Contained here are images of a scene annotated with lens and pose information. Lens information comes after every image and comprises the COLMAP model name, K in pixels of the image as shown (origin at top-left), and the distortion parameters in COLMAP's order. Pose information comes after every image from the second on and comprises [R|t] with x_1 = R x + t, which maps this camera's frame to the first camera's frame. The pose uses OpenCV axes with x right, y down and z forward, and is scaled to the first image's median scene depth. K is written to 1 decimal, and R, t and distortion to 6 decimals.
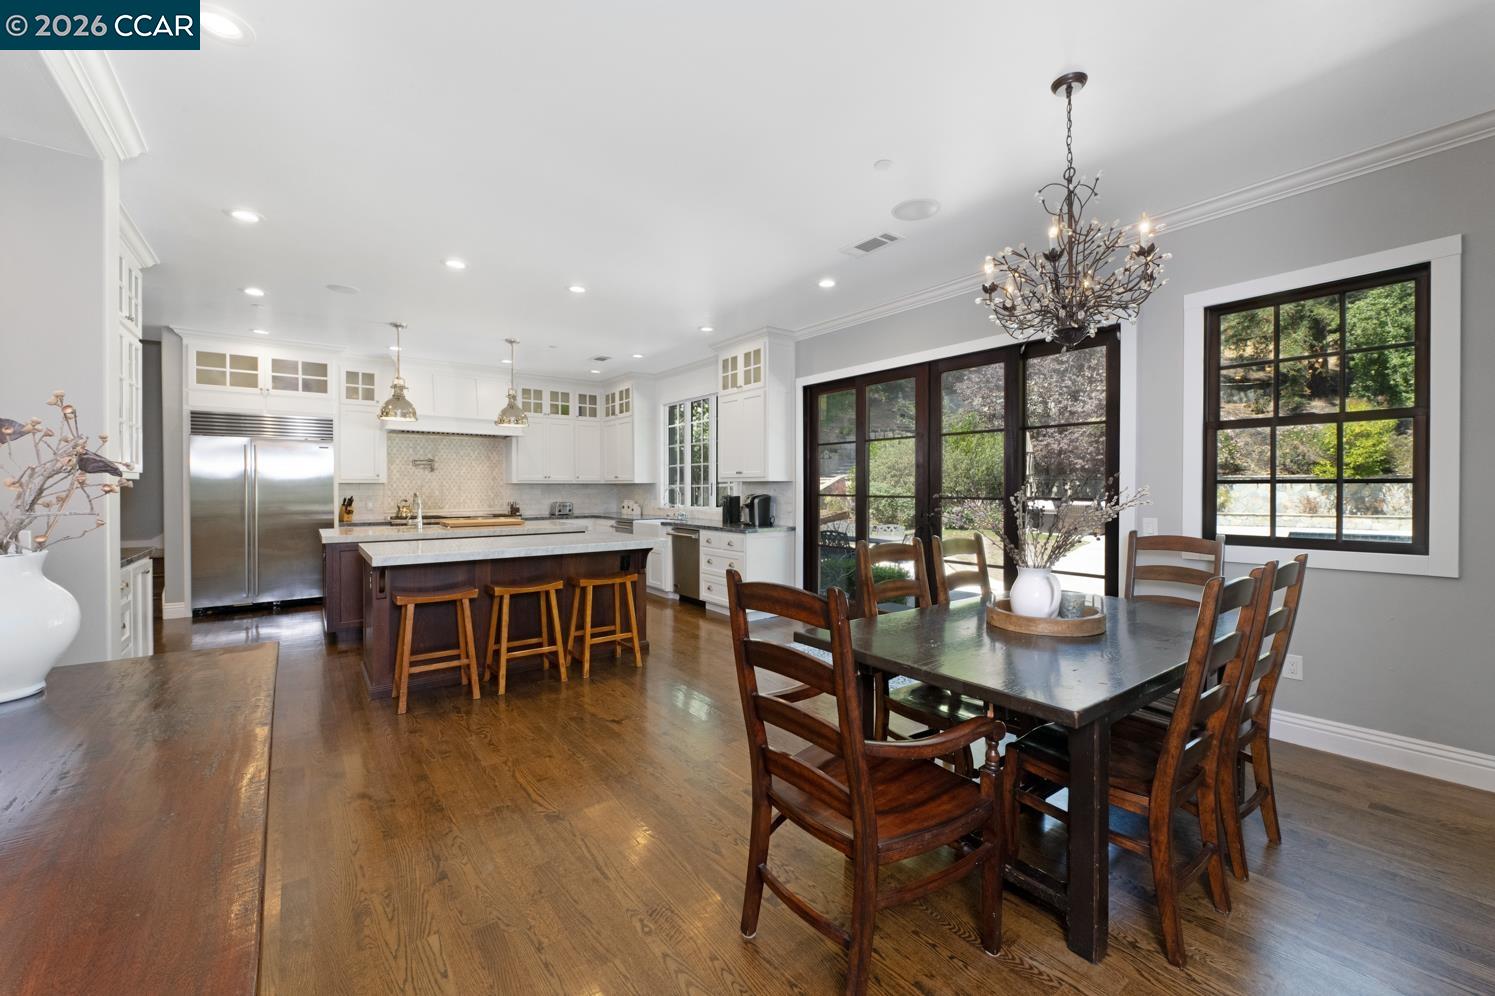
lens RADIAL K [[600.4, 0, 747.5], [0, 600.4, 498.0], [0, 0, 1]] dist [-0.000961, -0.000040]
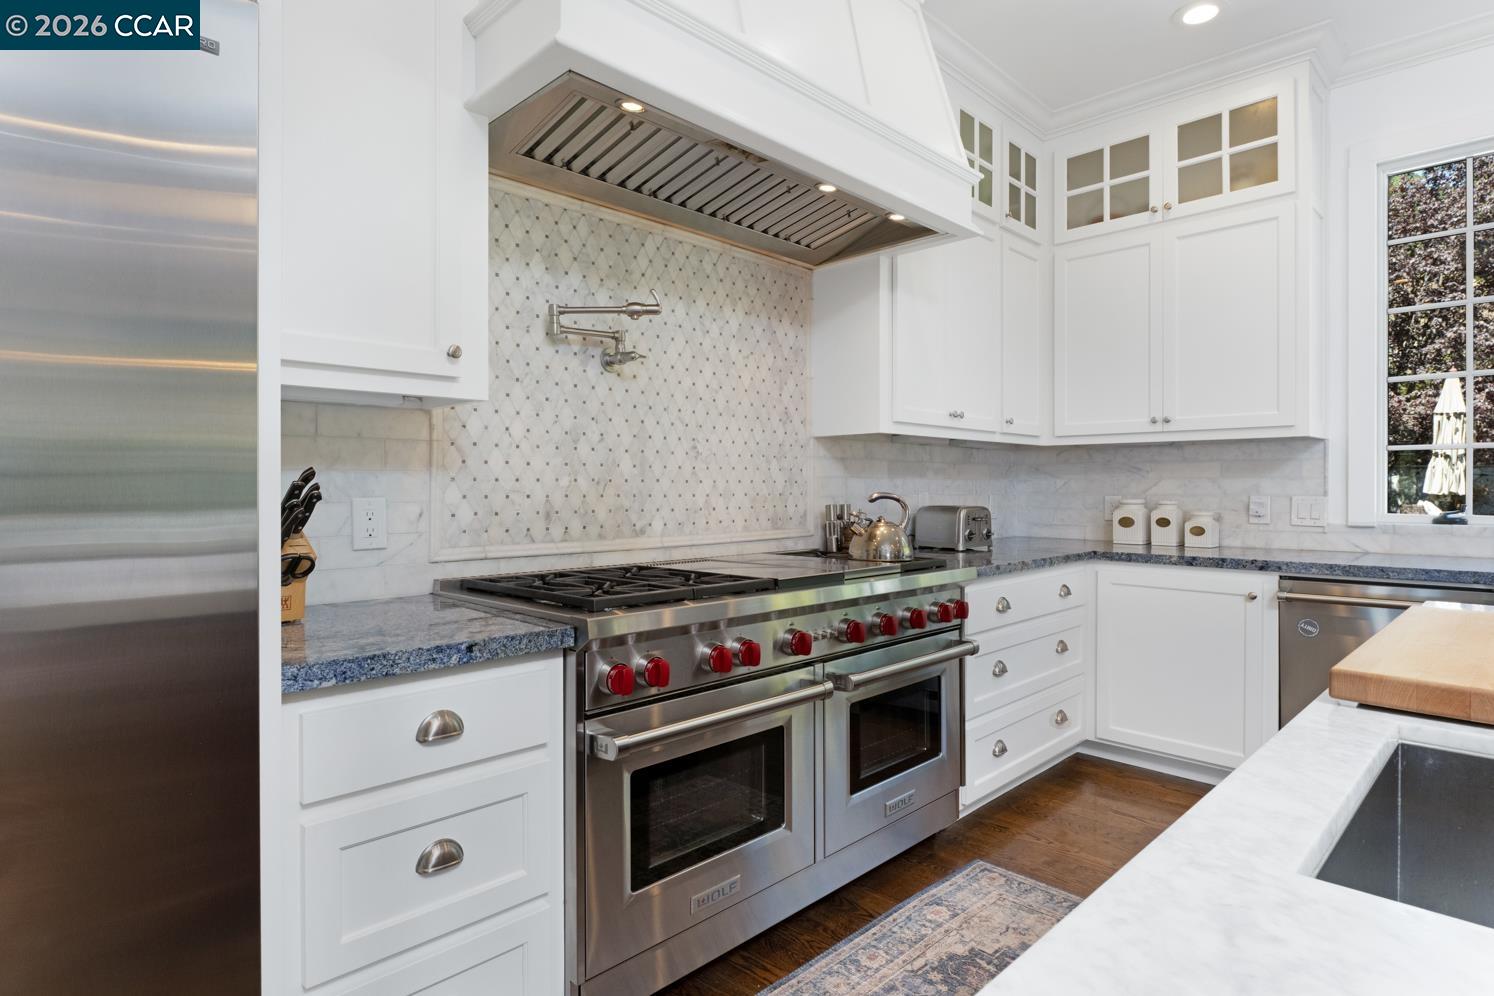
lens RADIAL K [[808.6, 0, 747.0], [0, 808.6, 498.0], [0, 0, 1]] dist [-0.017788, 0.000141]
pose [[0.992731, -0.003081, 0.120312, -0.476784], [0.004032, 0.999963, -0.007663, 0.005853], [-0.120284, 0.008092, 0.992707, 0.646750]]
